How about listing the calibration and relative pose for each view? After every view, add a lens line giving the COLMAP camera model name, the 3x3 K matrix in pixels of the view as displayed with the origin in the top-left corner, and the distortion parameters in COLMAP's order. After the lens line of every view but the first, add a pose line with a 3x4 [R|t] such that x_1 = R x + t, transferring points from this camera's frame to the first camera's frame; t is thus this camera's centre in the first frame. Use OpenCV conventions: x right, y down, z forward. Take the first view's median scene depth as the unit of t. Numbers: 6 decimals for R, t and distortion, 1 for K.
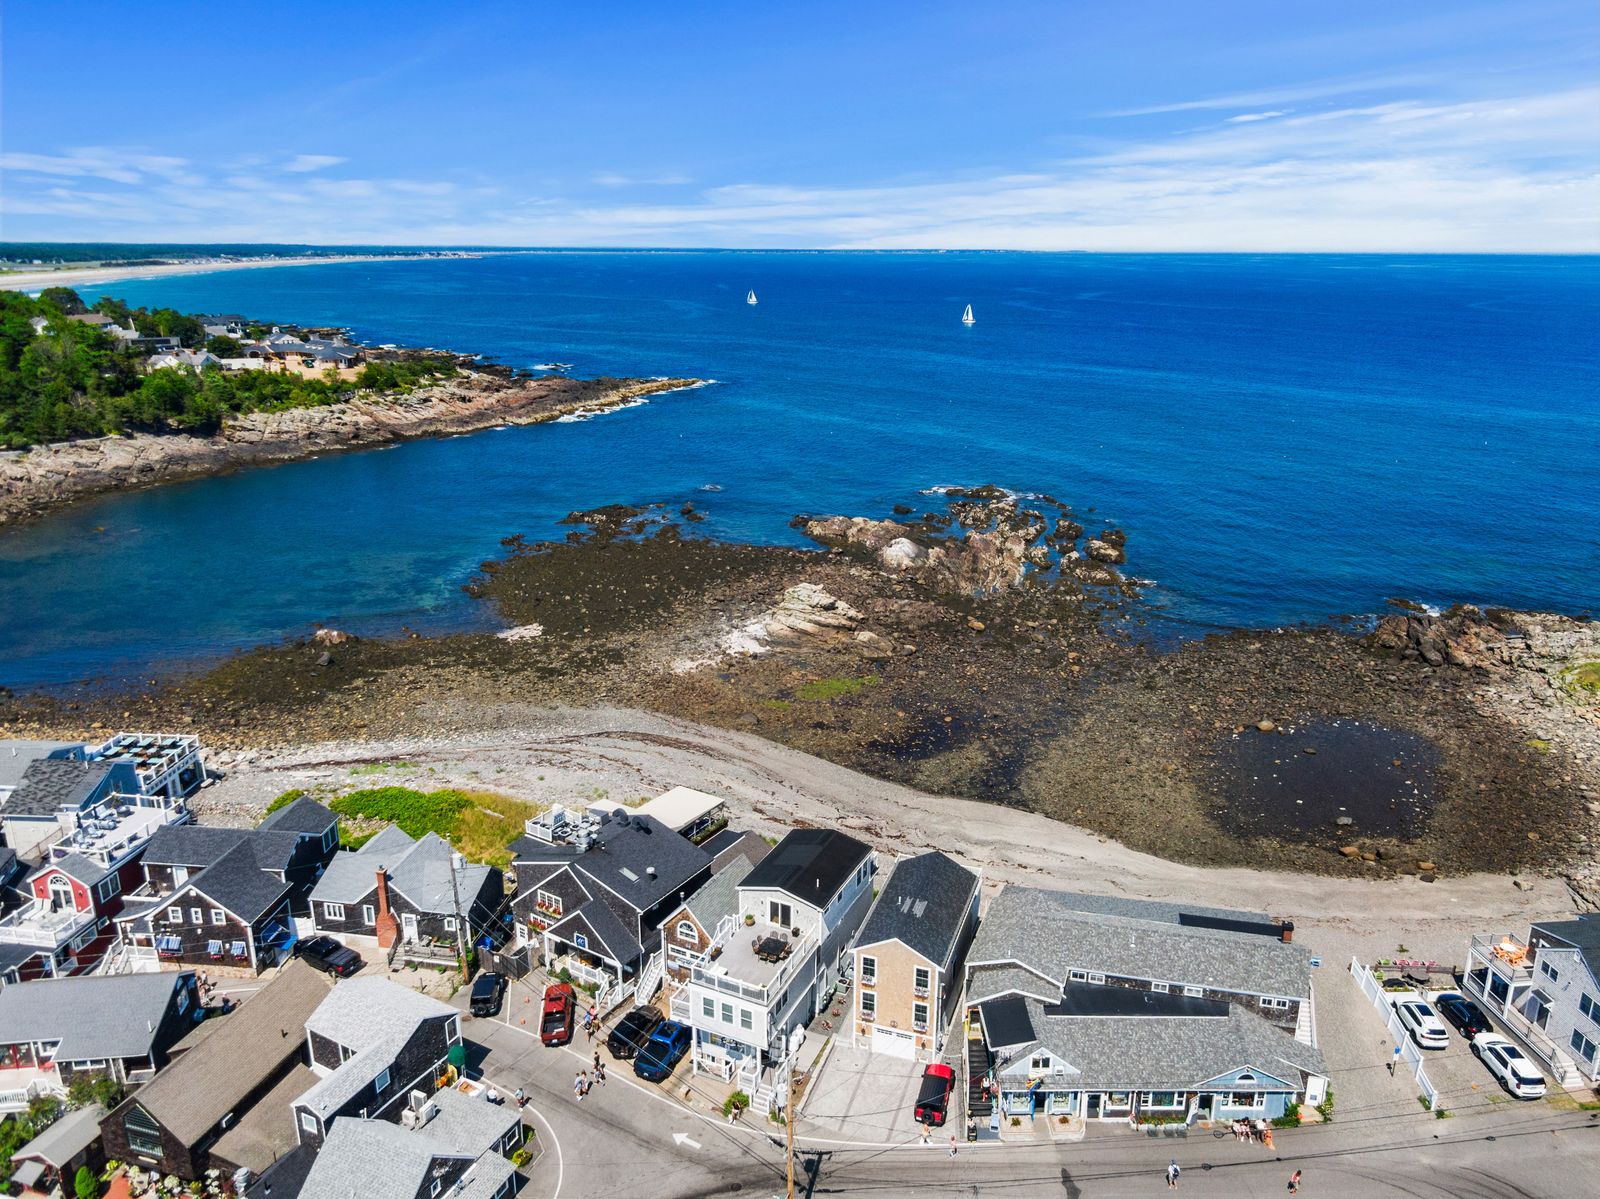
lens RADIAL K [[1133.3, 0, 800.0], [0, 1133.3, 599.5], [0, 0, 1]] dist [0.042718, -0.046771]
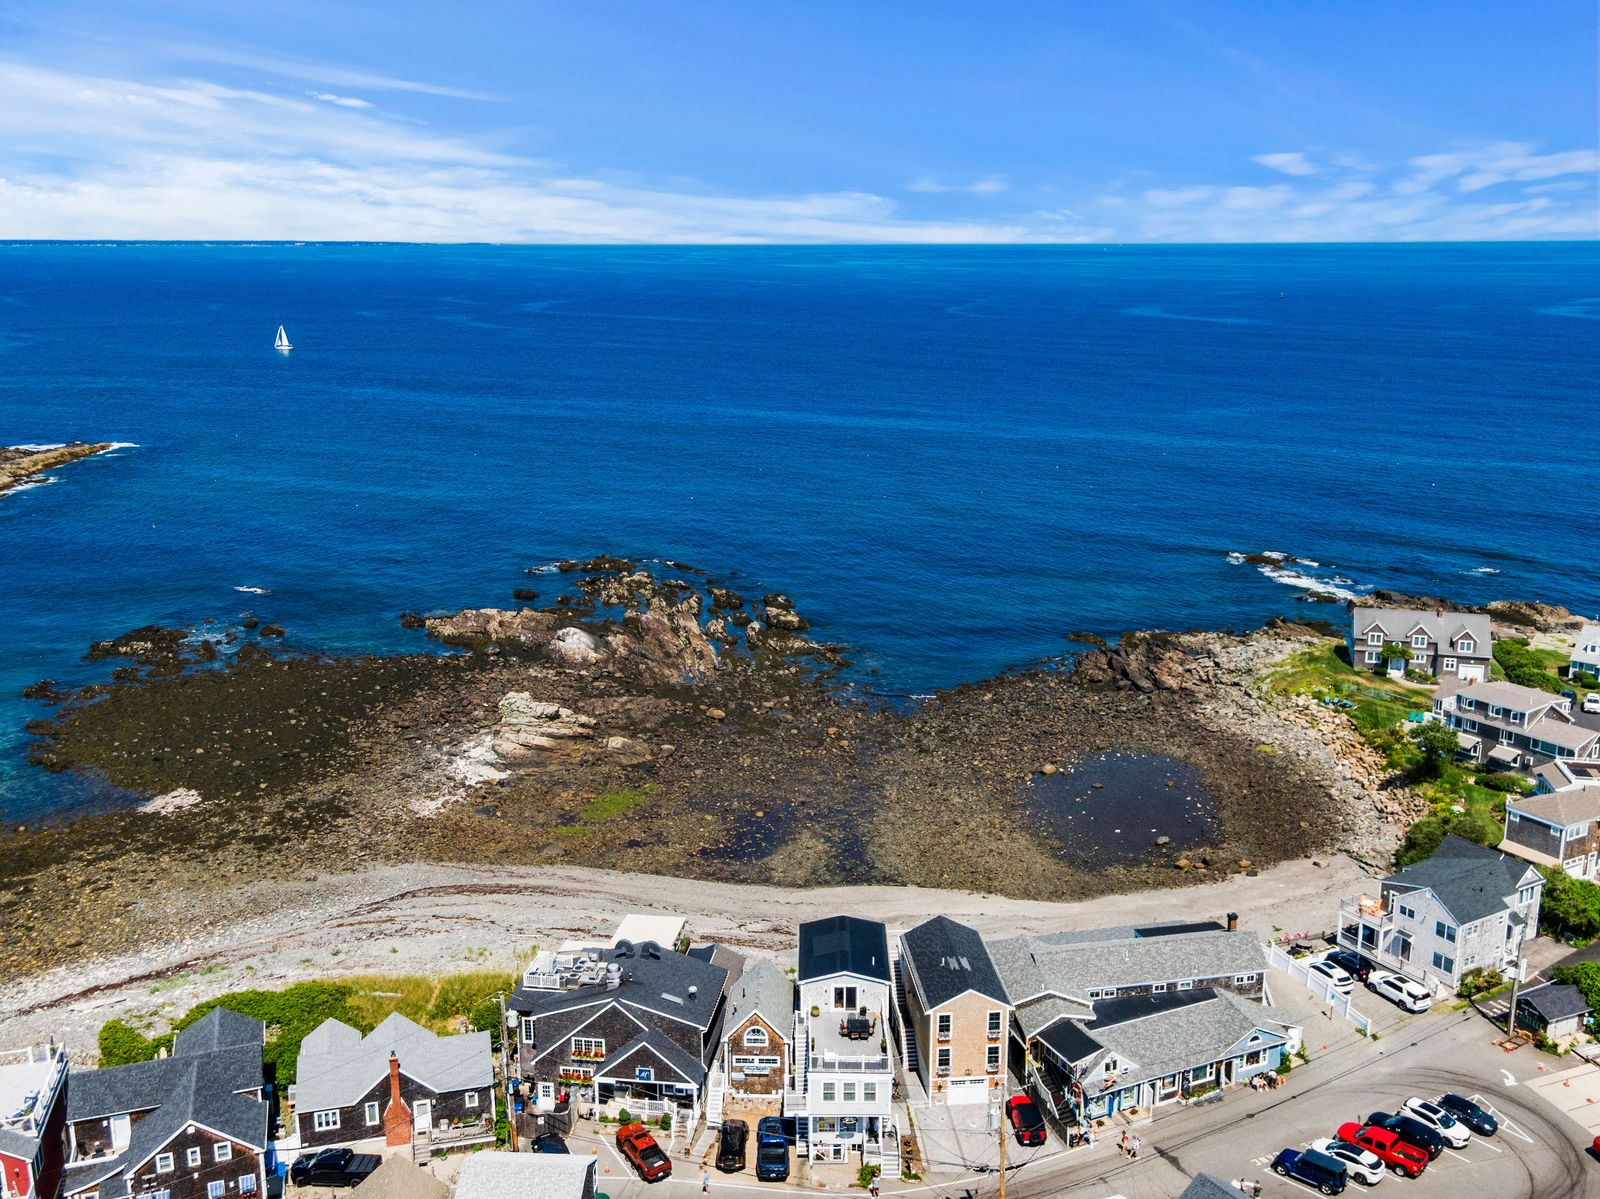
lens RADIAL K [[1462.6, 0, 800.0], [0, 1462.6, 599.5], [0, 0, 1]] dist [0.034296, 0.022837]
pose [[0.909695, -0.102211, 0.402501, -0.519060], [0.126540, 0.991370, -0.034247, -0.041152], [-0.395527, 0.082087, 0.914779, -0.226155]]
